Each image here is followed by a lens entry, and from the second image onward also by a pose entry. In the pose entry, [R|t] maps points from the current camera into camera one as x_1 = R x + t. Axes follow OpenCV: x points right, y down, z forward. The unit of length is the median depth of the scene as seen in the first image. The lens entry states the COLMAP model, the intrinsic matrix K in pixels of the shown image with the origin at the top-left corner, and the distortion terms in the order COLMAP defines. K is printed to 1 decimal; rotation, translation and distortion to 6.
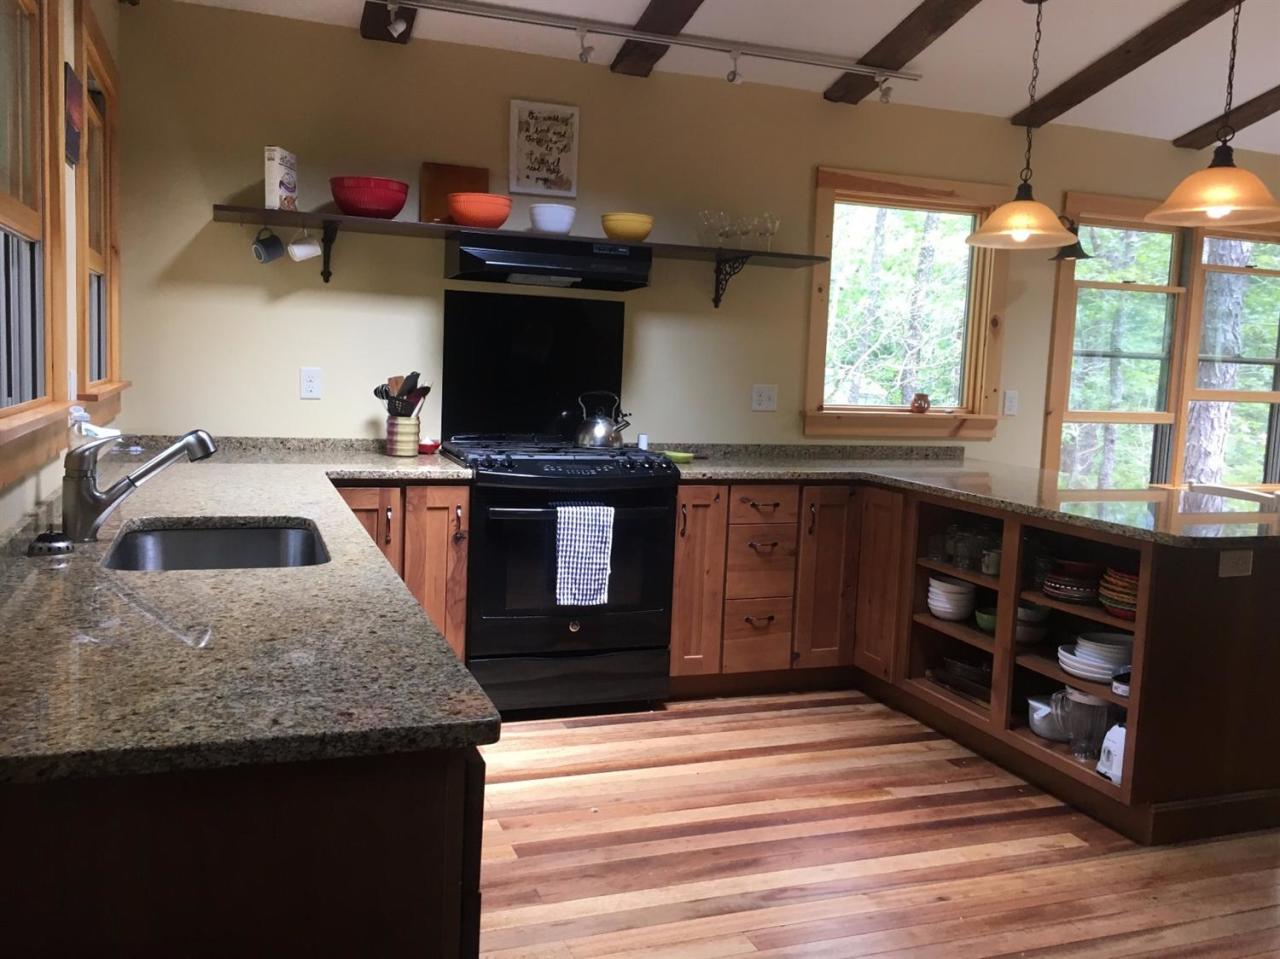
lens RADIAL K [[1083.6, 0, 642.3], [0, 1083.6, 477.1], [0, 0, 1]] dist [0.073834, -0.101456]
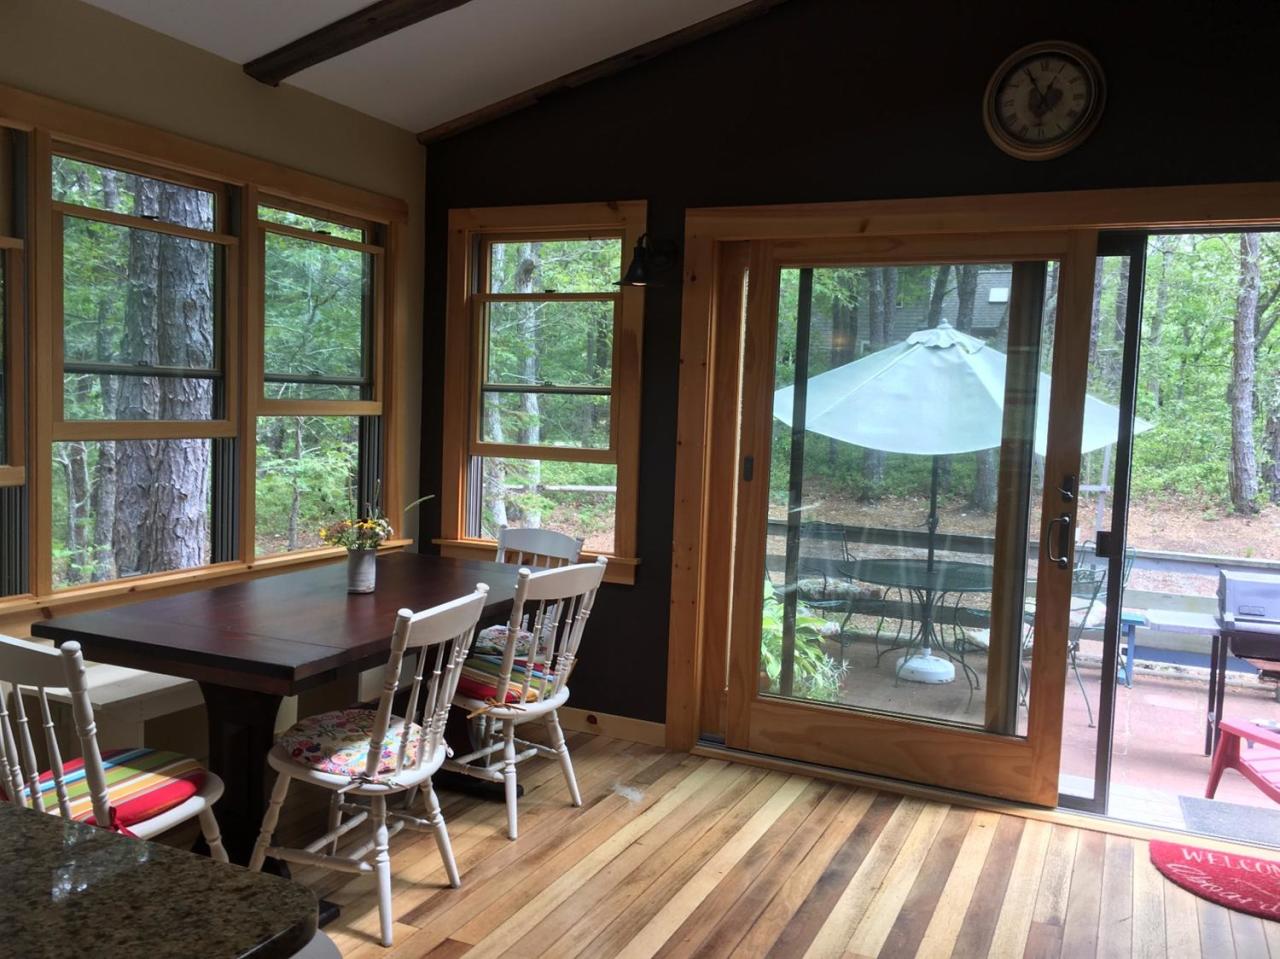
lens RADIAL K [[1088.0, 0, 638.4], [0, 1088.0, 485.5], [0, 0, 1]] dist [0.080604, -0.123379]
pose [[0.709274, -0.068898, 0.701557, 0.414241], [0.066399, 0.997317, 0.030815, -0.059603], [-0.701798, 0.024726, 0.711946, 0.508330]]
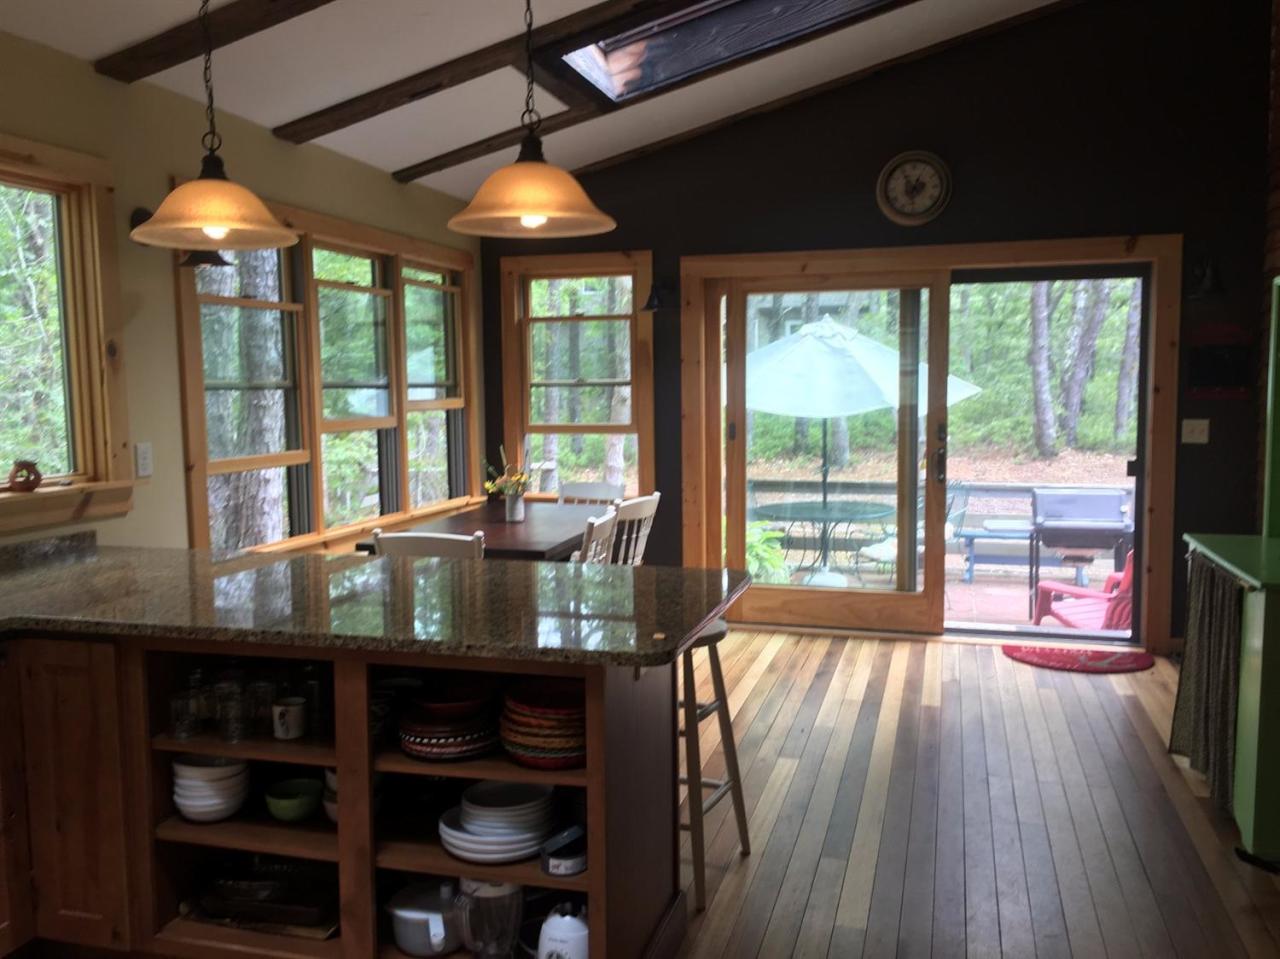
lens RADIAL K [[1083.6, 0, 642.3], [0, 1083.6, 477.1], [0, 0, 1]] dist [0.073834, -0.101456]
pose [[0.592773, -0.114097, 0.797247, -0.058931], [0.117992, 0.991536, 0.054173, -0.069986], [-0.796679, 0.061957, 0.601218, 0.367323]]
